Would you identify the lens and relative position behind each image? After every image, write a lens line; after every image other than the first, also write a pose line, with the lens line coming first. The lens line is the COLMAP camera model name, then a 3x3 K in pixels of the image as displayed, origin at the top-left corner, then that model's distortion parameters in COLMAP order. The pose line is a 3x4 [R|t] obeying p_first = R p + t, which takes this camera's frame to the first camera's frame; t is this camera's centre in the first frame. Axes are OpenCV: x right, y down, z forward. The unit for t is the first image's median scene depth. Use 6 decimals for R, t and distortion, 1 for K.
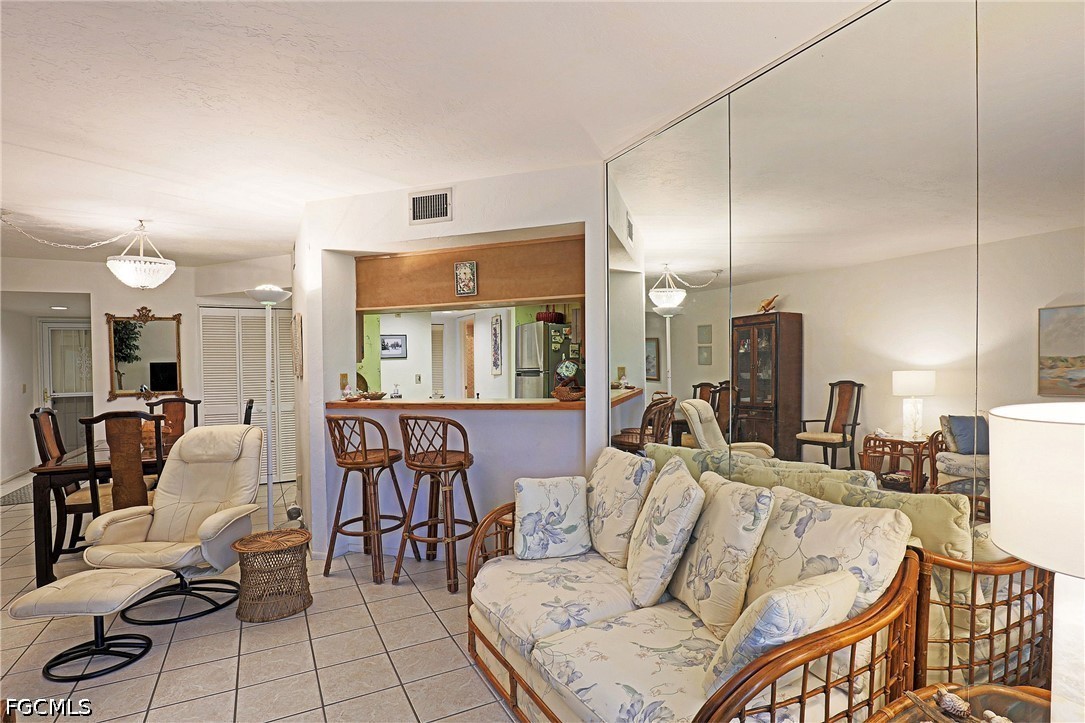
lens RADIAL K [[588.5, 0, 564.5], [0, 588.5, 367.9], [0, 0, 1]] dist [-0.001942, 0.000023]
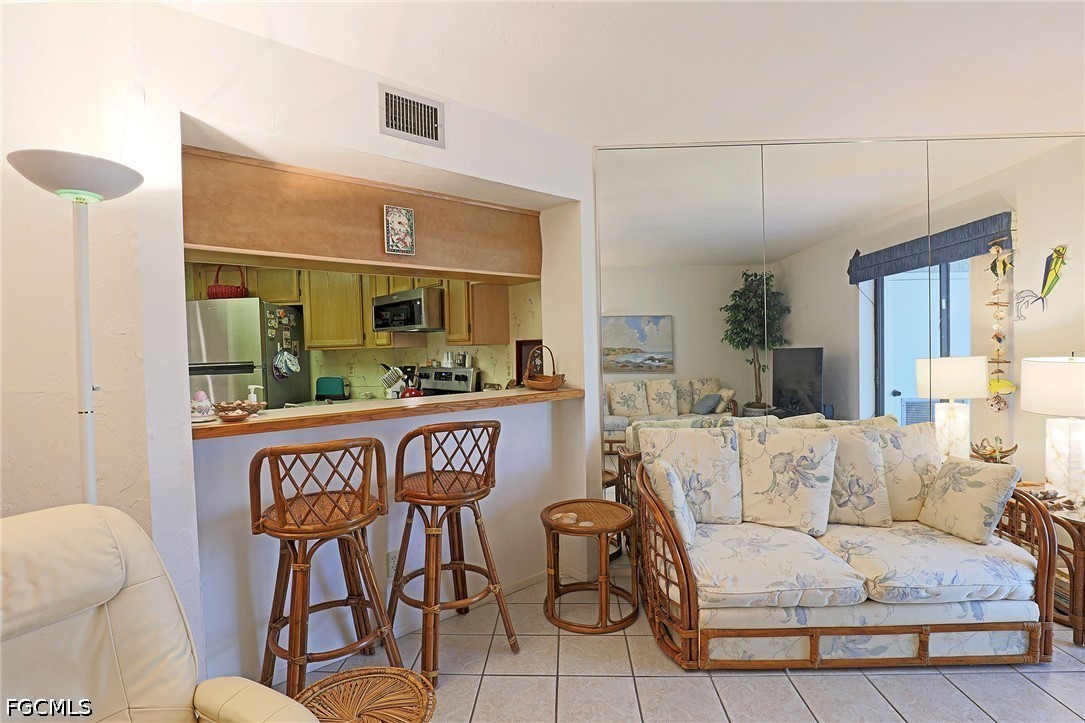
lens RADIAL K [[524.8, 0, 543.4], [0, 524.8, 363.3], [0, 0, 1]] dist [-0.033514, 0.005057]
pose [[0.496151, -0.017572, 0.868059, -0.660120], [0.022178, 0.999725, 0.007561, 0.009128], [-0.867953, 0.015501, 0.496404, 0.557422]]
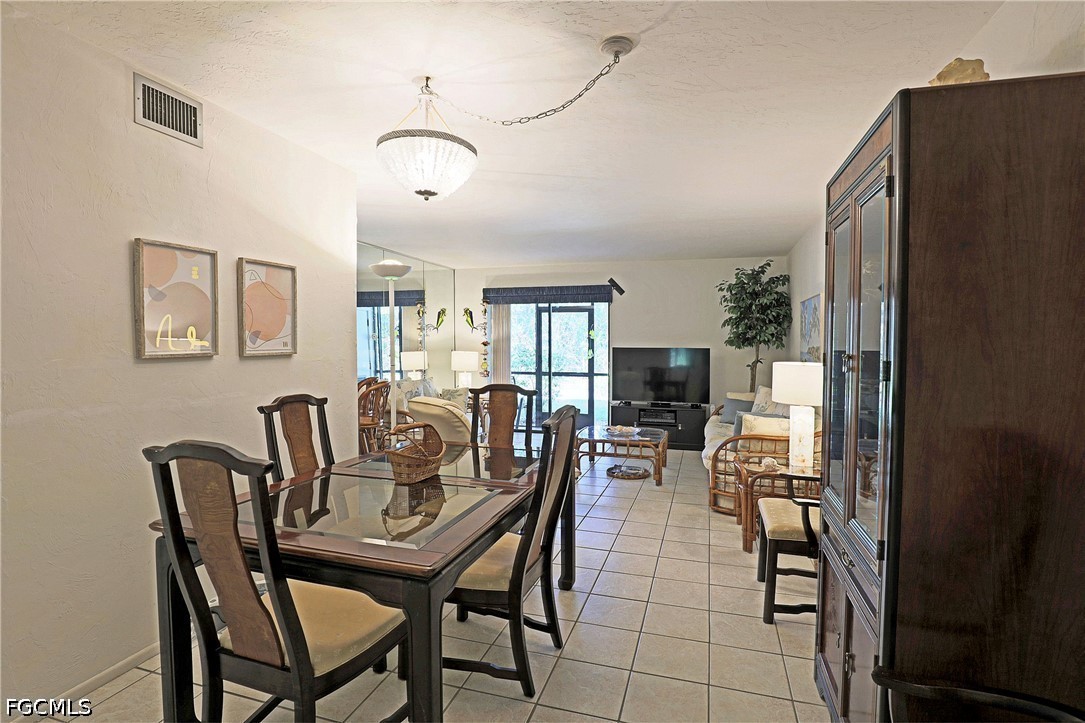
lens RADIAL K [[524.8, 0, 543.4], [0, 524.8, 363.3], [0, 0, 1]] dist [-0.033514, 0.005057]
pose [[-0.717536, -0.010104, 0.696449, -1.318942], [0.012800, 0.999535, 0.027689, 0.015929], [-0.696404, 0.028782, -0.717072, 1.485404]]
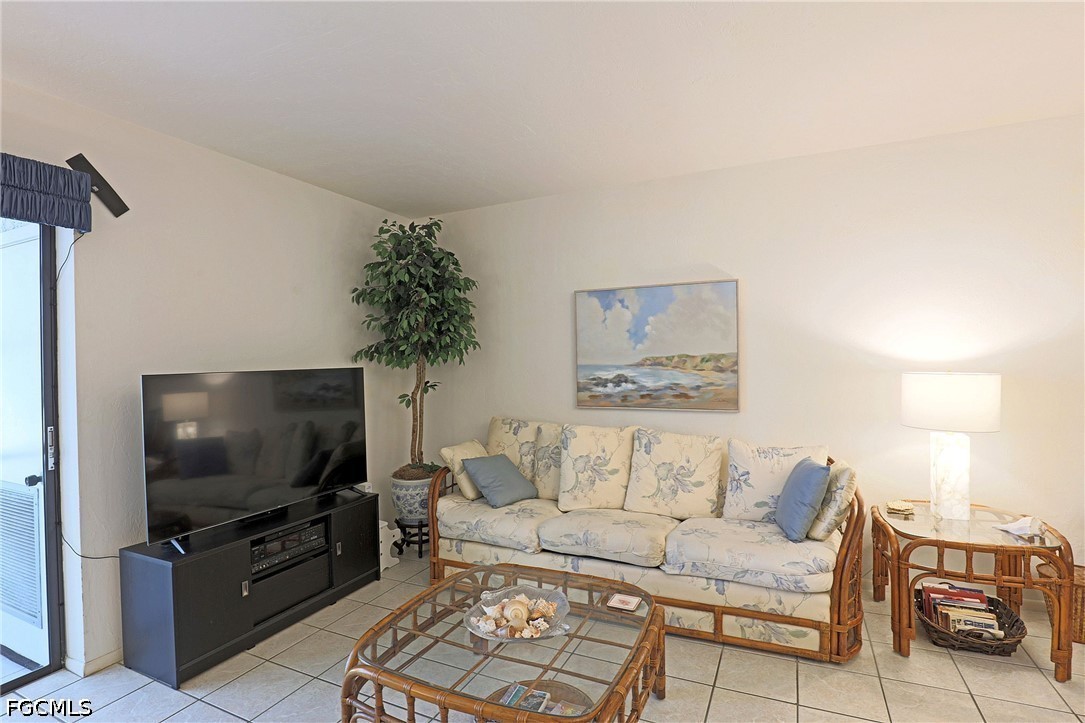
lens RADIAL K [[524.8, 0, 543.4], [0, 524.8, 363.3], [0, 0, 1]] dist [-0.033514, 0.005057]
pose [[-0.792688, 0.044407, -0.608007, -0.219232], [0.033851, 0.999011, 0.028831, -0.000471], [0.608686, 0.002272, -0.793408, 0.716367]]
